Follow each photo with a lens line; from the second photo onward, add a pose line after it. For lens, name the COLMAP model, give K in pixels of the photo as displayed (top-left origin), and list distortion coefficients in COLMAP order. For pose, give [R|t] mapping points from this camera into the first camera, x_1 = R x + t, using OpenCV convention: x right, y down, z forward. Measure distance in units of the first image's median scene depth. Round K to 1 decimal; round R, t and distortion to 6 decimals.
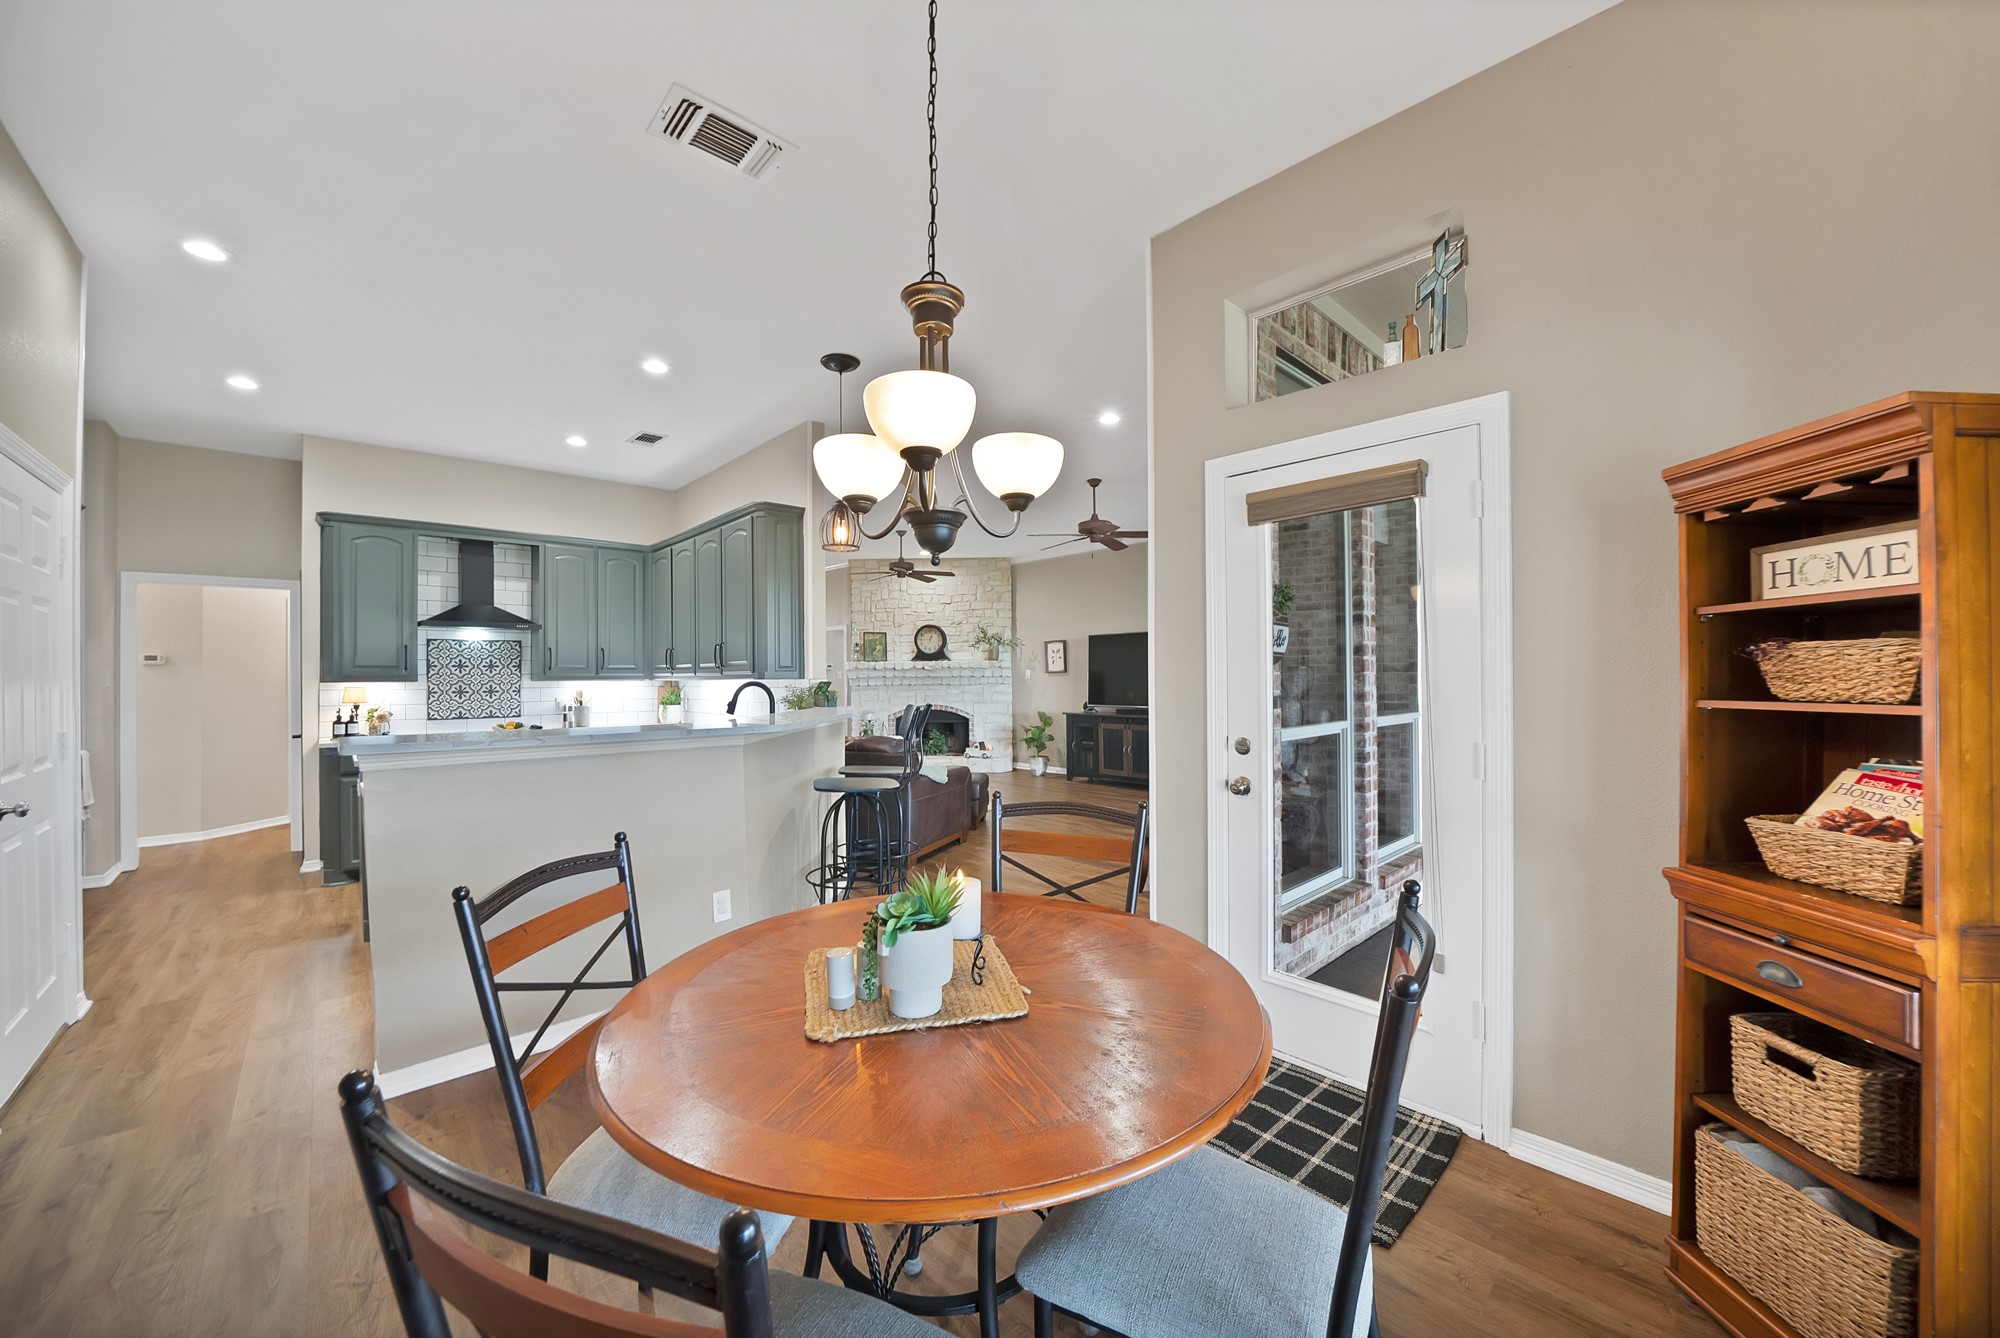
lens RADIAL K [[721.0, 0, 998.0], [0, 721.0, 675.3], [0, 0, 1]] dist [-0.021658, 0.001323]
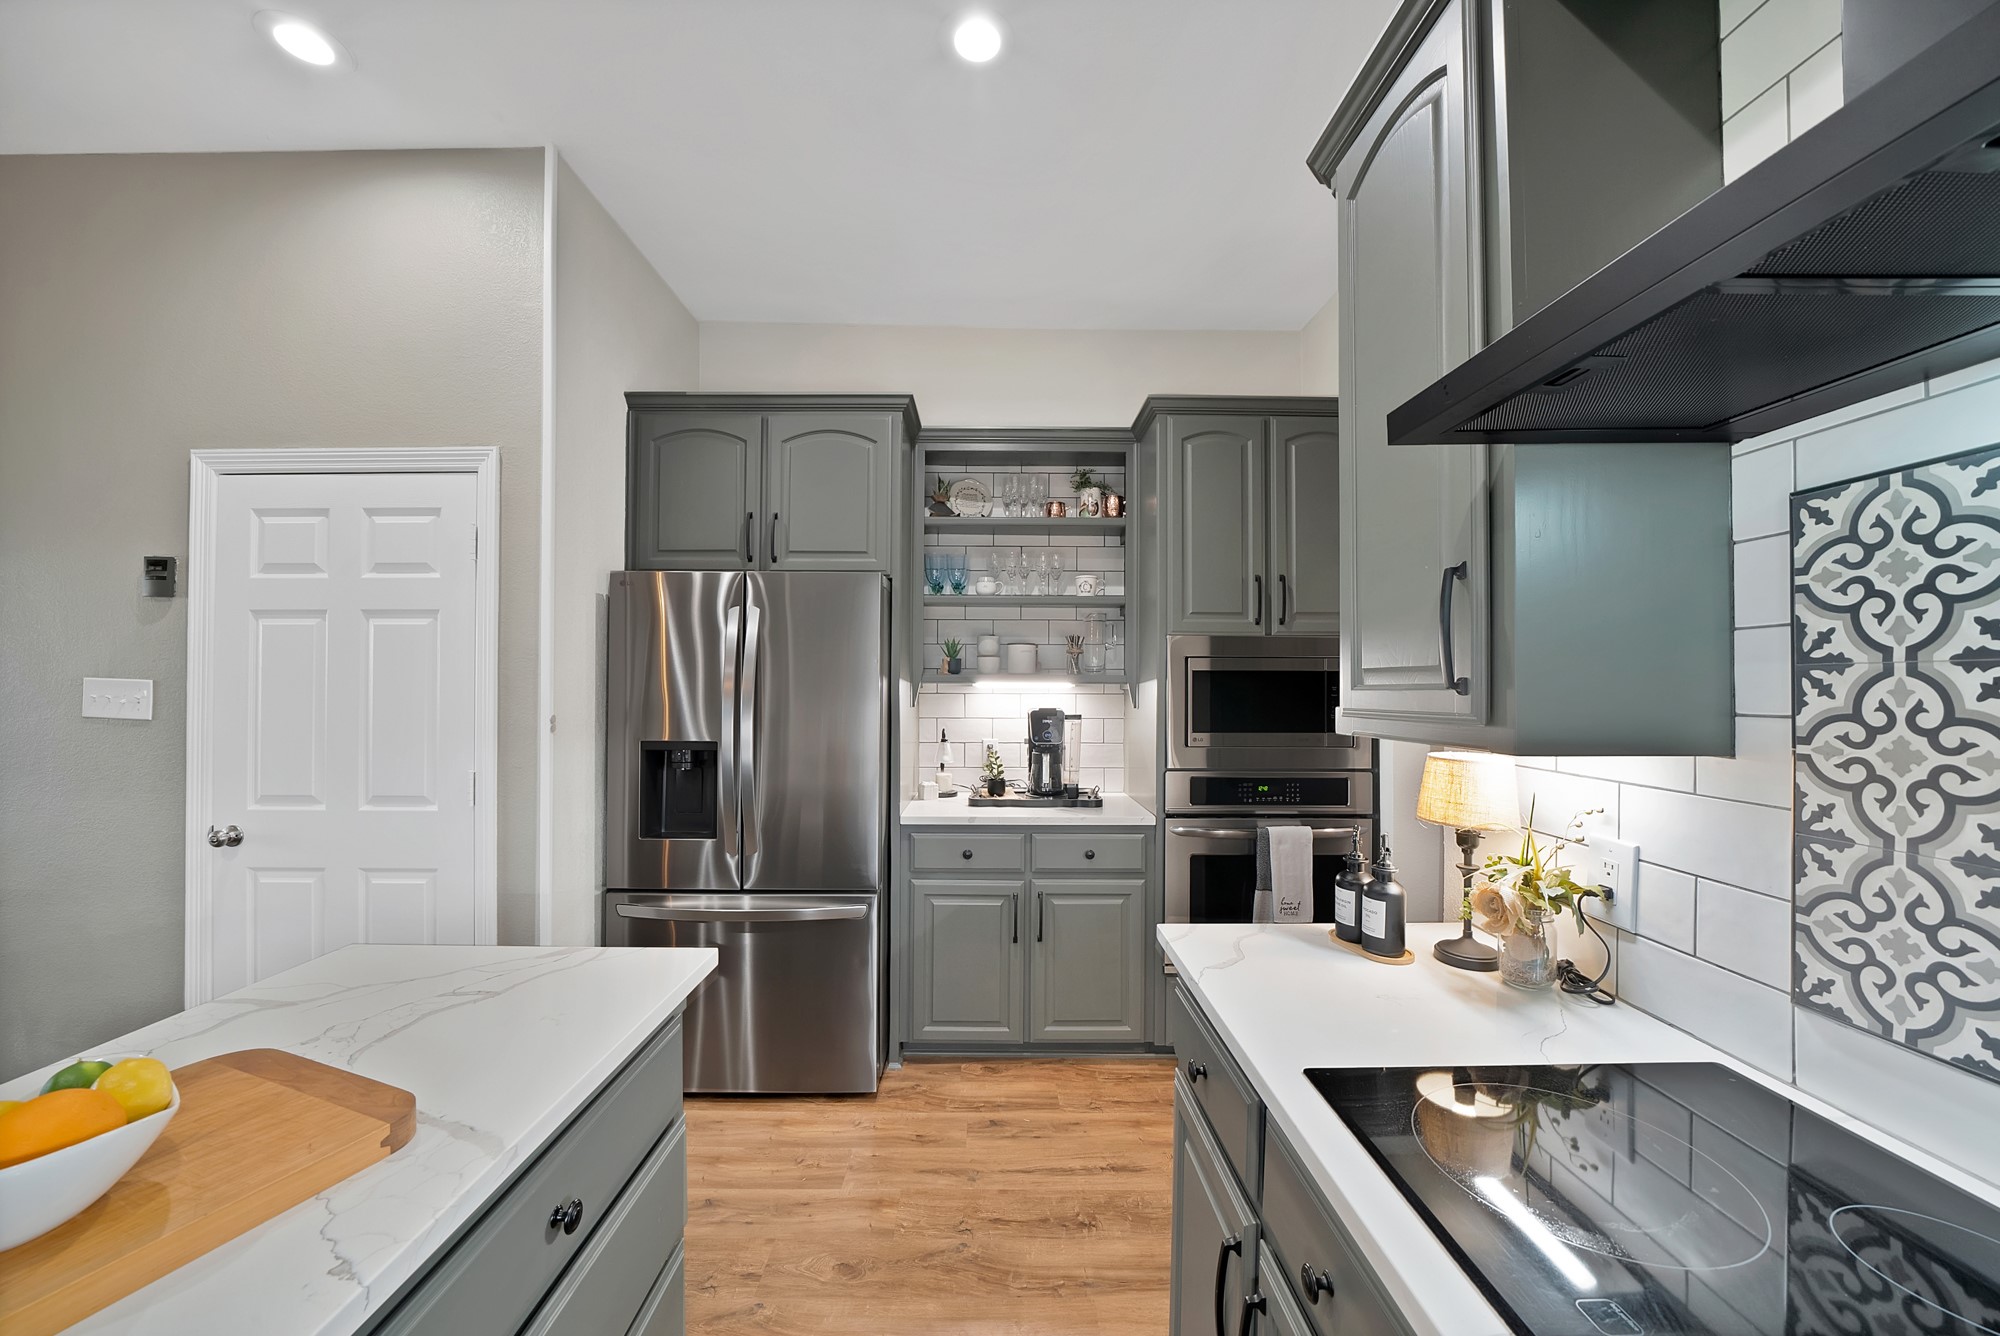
lens RADIAL K [[721.0, 0, 995.4], [0, 721.0, 683.7], [0, 0, 1]] dist [-0.021658, 0.001323]
pose [[-0.675337, -0.000656, -0.737509, -0.517134], [0.002804, 0.999990, -0.003457, -0.007836], [0.737504, -0.004403, -0.675328, 0.889648]]
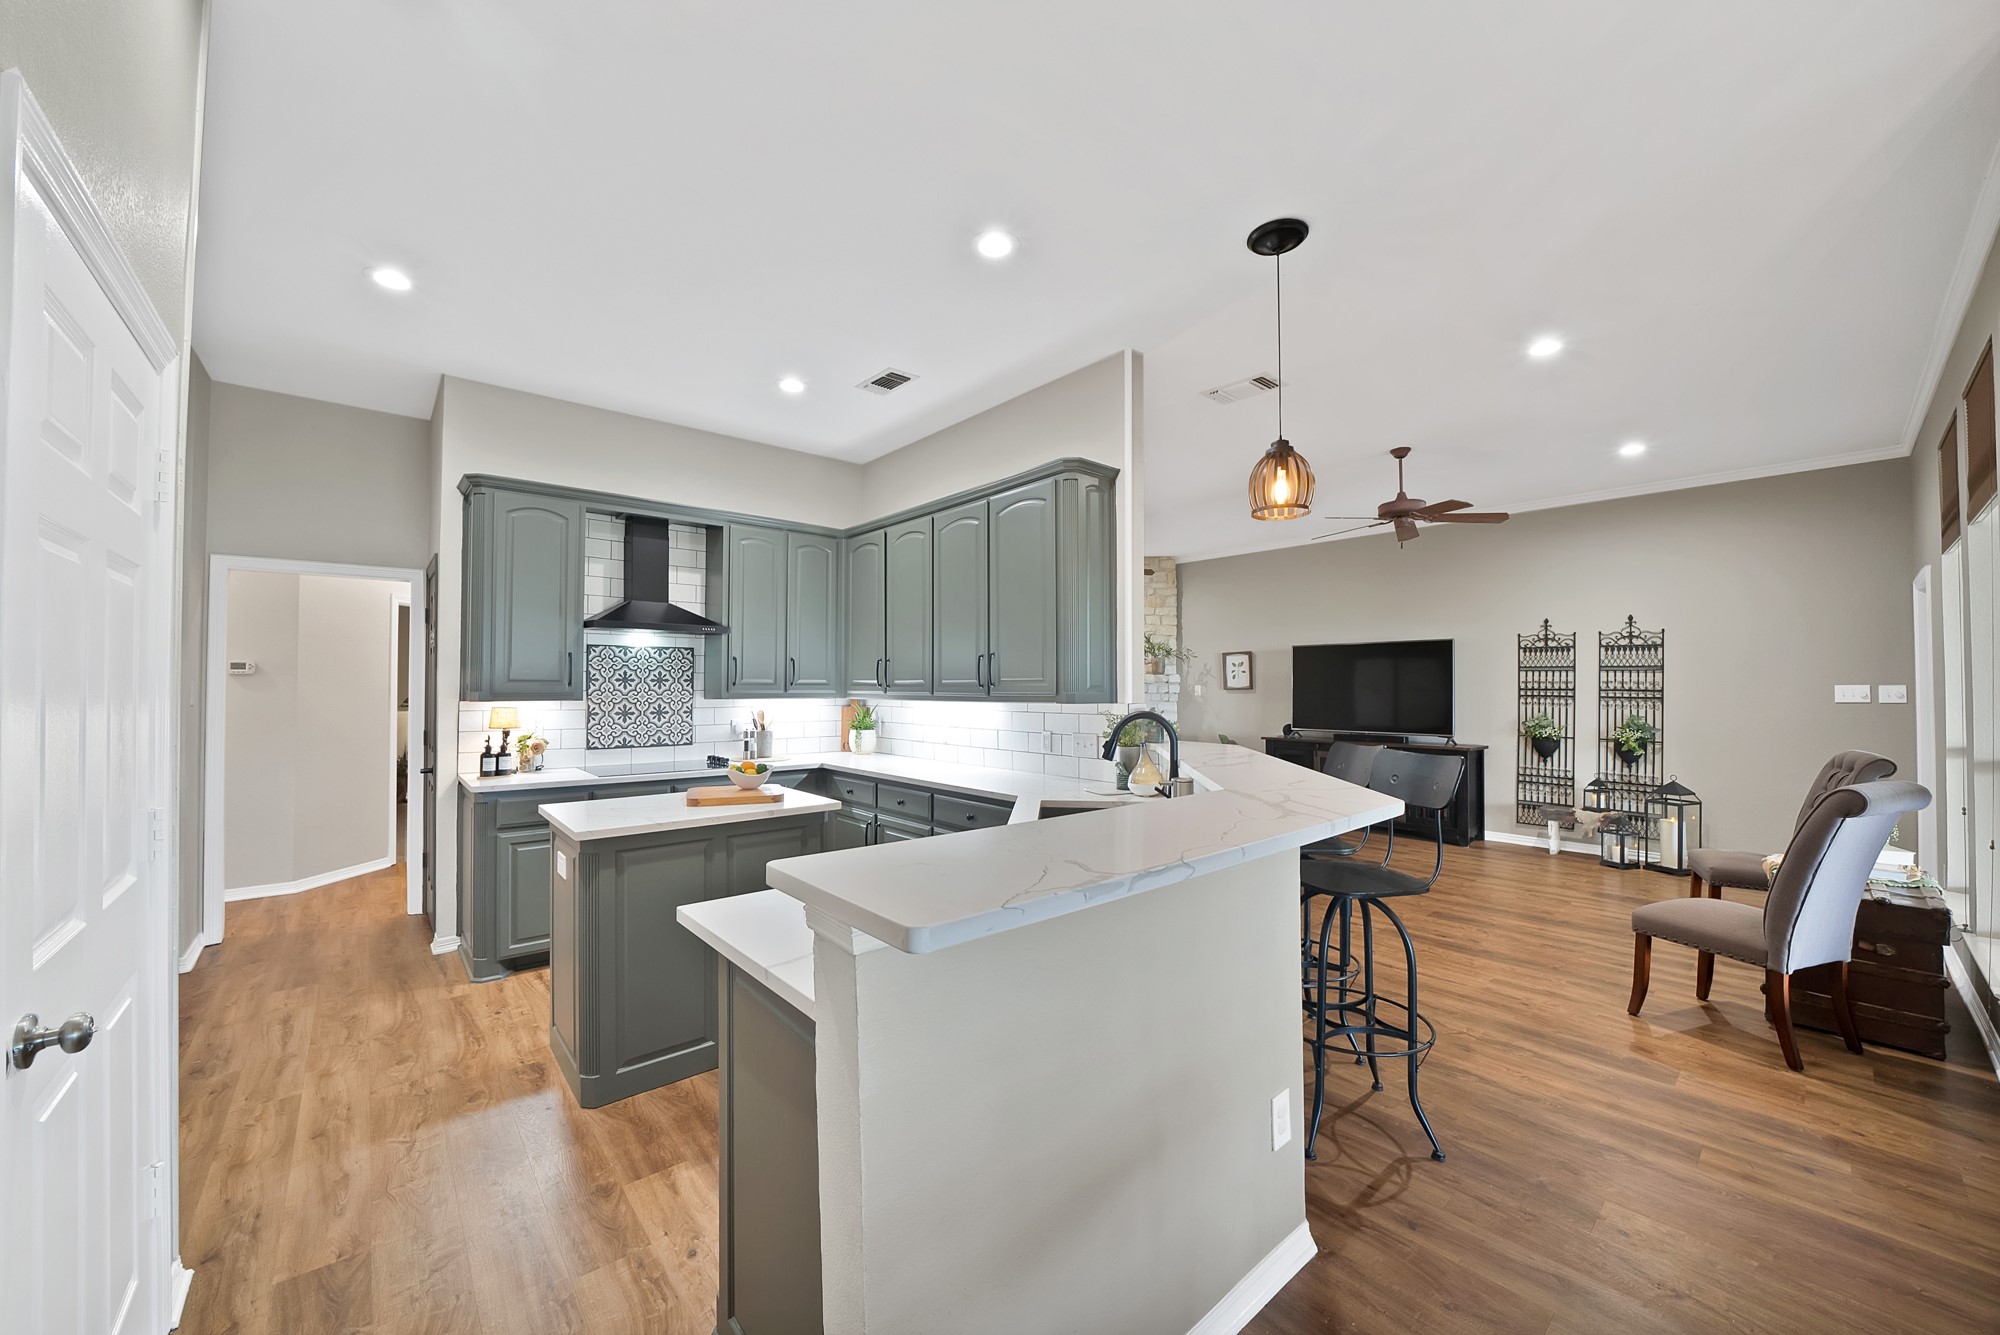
lens RADIAL K [[721.0, 0, 989.0], [0, 721.0, 677.7], [0, 0, 1]] dist [-0.021658, 0.001323]
pose [[0.999231, 0.008236, -0.038336, -0.307245], [-0.008642, 0.999908, -0.010447, -0.009875], [0.038246, 0.010770, 0.999210, 0.218543]]
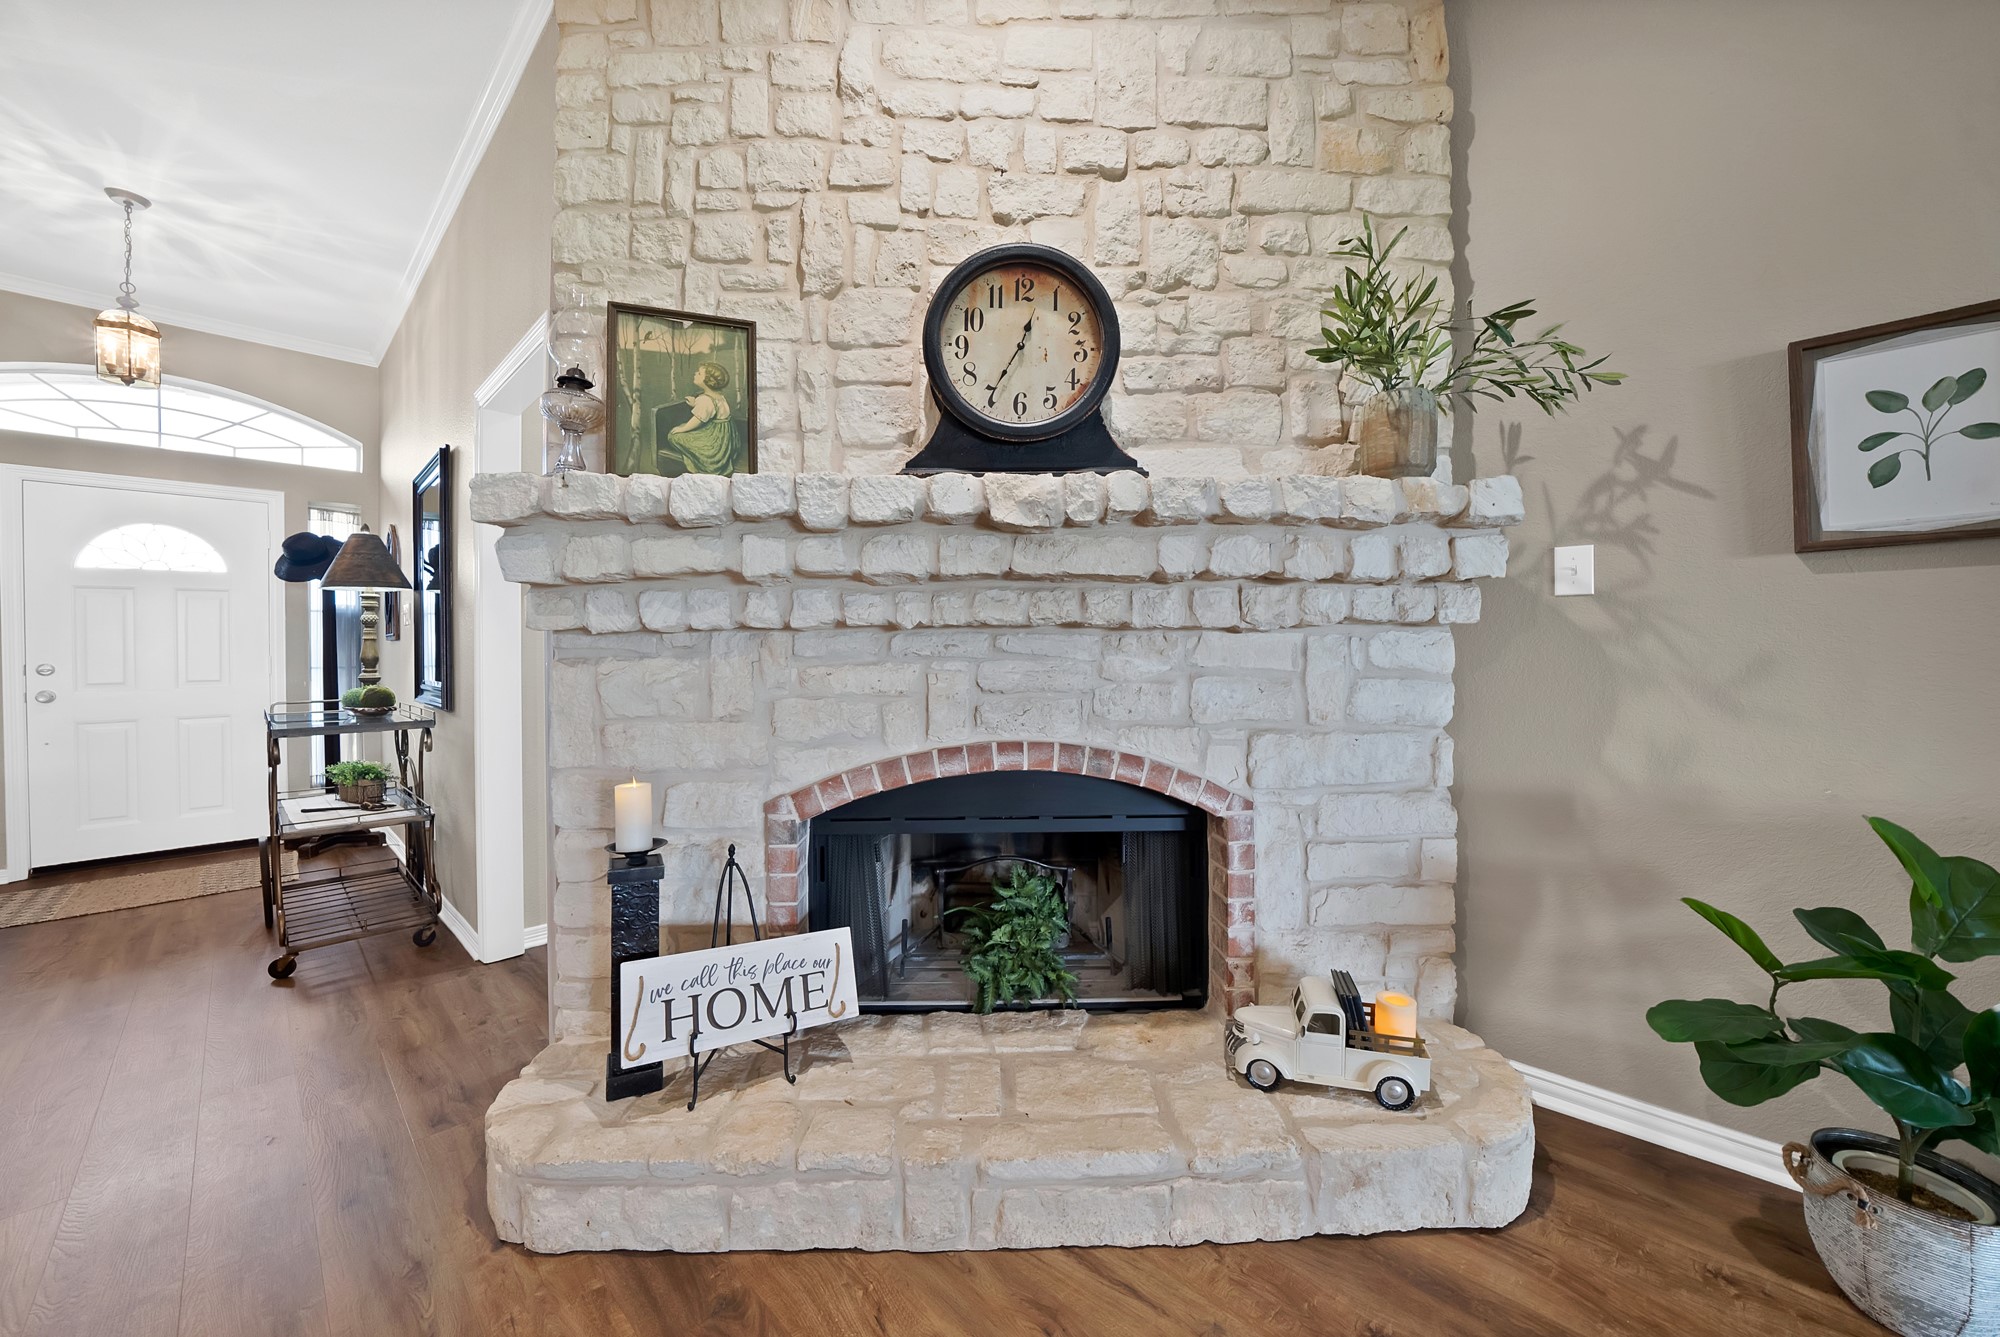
lens RADIAL K [[721.0, 0, 1005.0], [0, 721.0, 658.3], [0, 0, 1]] dist [-0.021658, 0.001323]
pose [[0.997246, 0.005159, 0.073991, -0.190580], [-0.006144, 0.999895, 0.013098, 0.032414], [-0.073916, -0.013517, 0.997173, 1.460506]]
